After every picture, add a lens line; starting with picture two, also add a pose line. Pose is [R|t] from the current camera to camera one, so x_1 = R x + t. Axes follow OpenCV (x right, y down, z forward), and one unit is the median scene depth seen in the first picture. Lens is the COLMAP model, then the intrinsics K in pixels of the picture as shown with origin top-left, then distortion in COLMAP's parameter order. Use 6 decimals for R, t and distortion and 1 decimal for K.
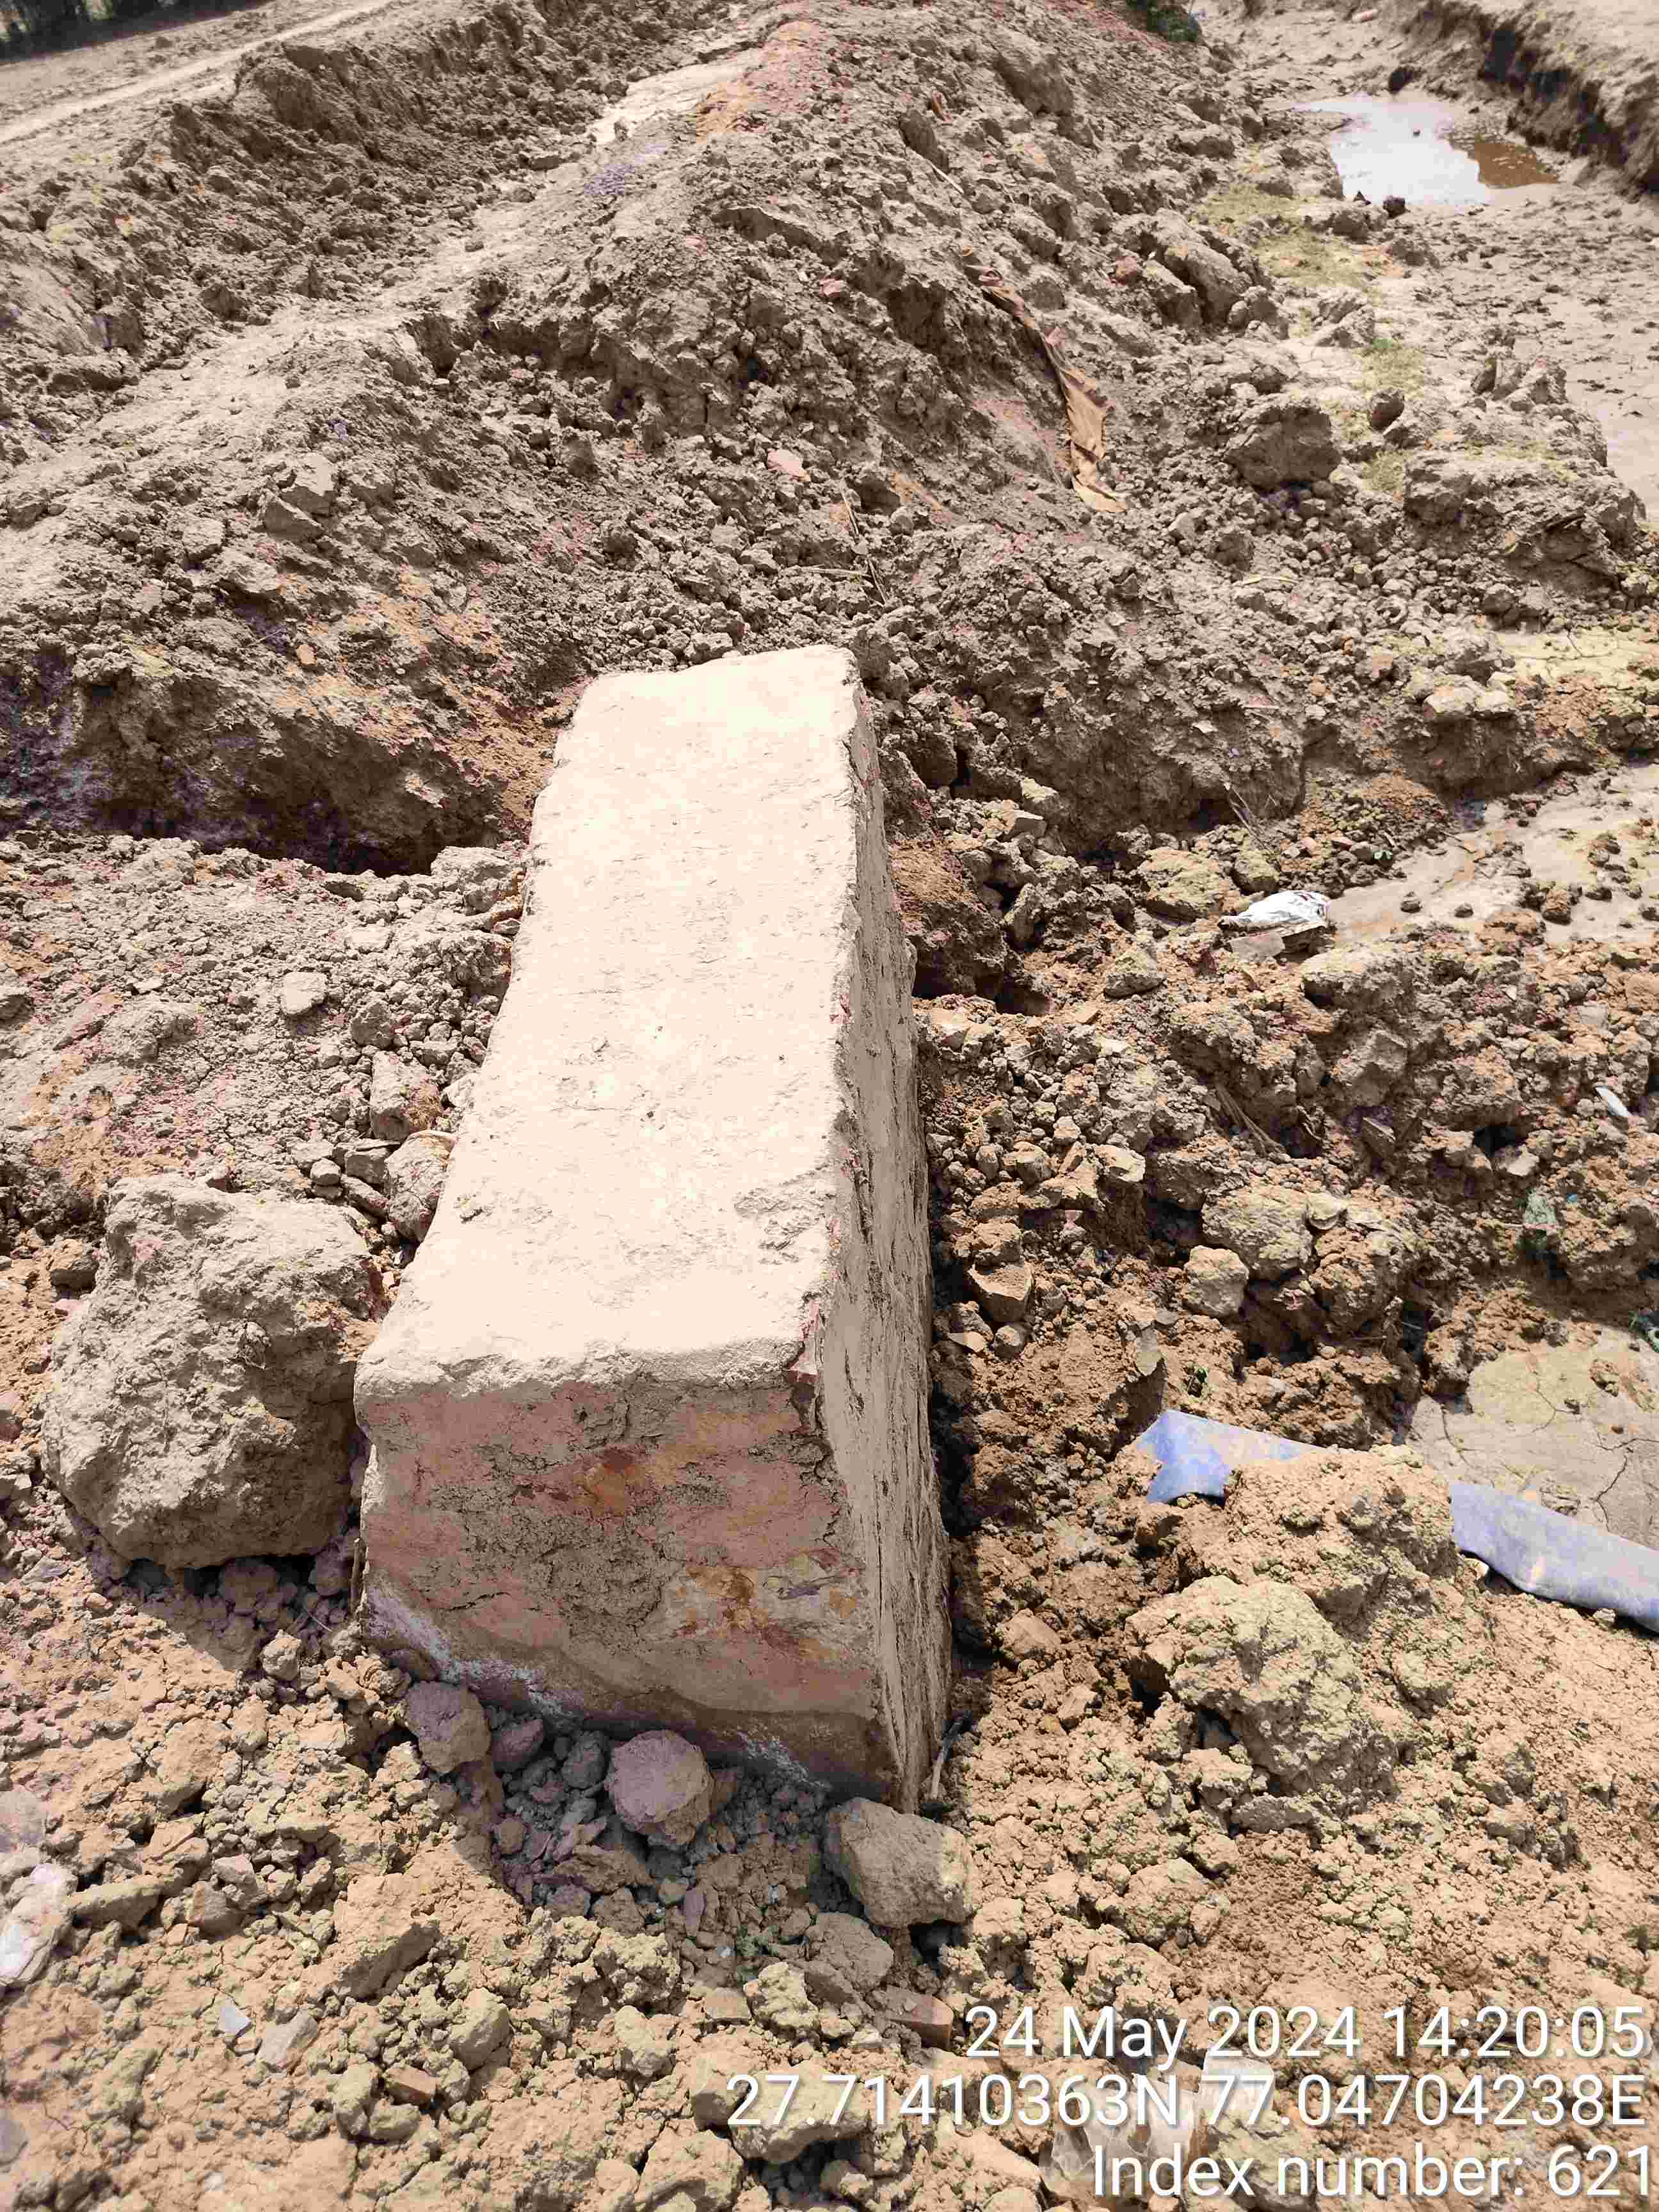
lens RADIAL K [[1543.5, 0, 829.5], [0, 1543.5, 1106.0], [0, 0, 1]] dist [0.006453, -0.003306]
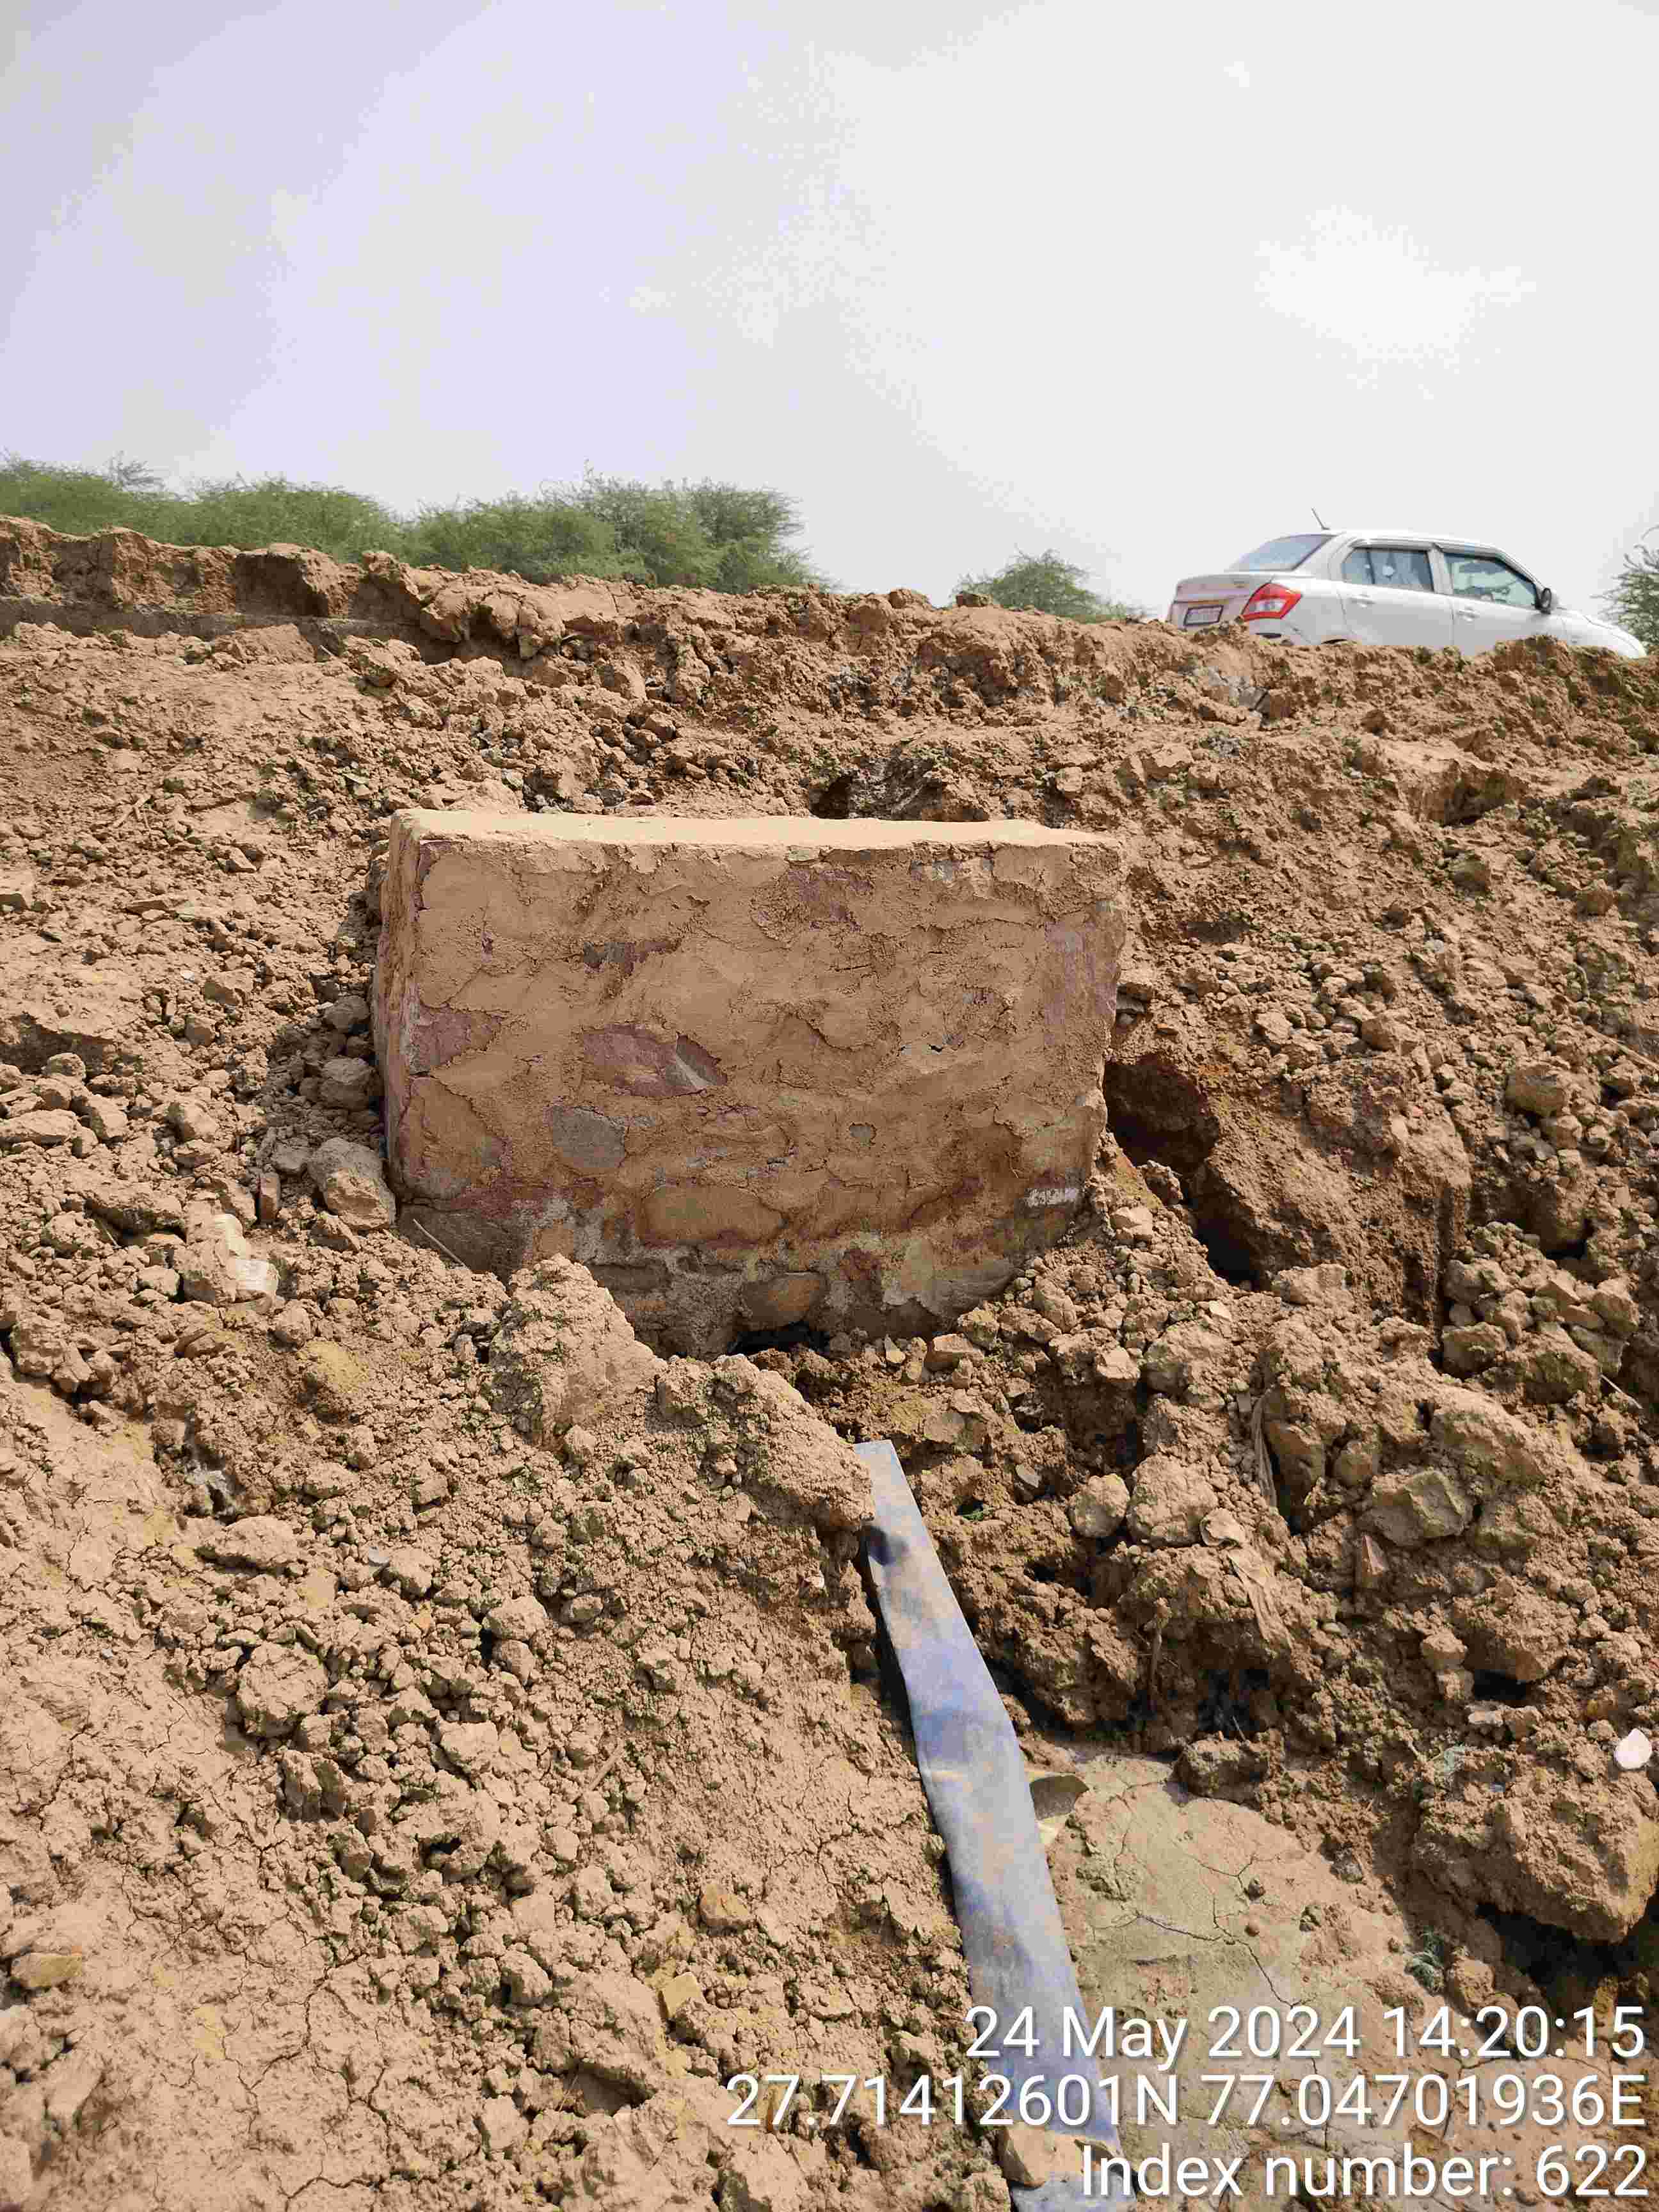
lens RADIAL K [[1543.5, 0, 829.5], [0, 1543.5, 1106.0], [0, 0, 1]] dist [0.006453, -0.003306]
pose [[0.426177, 0.416246, -0.803189, 0.847351], [-0.665301, 0.745823, 0.033504, -0.001066], [0.612982, 0.520084, 0.594782, 0.118034]]
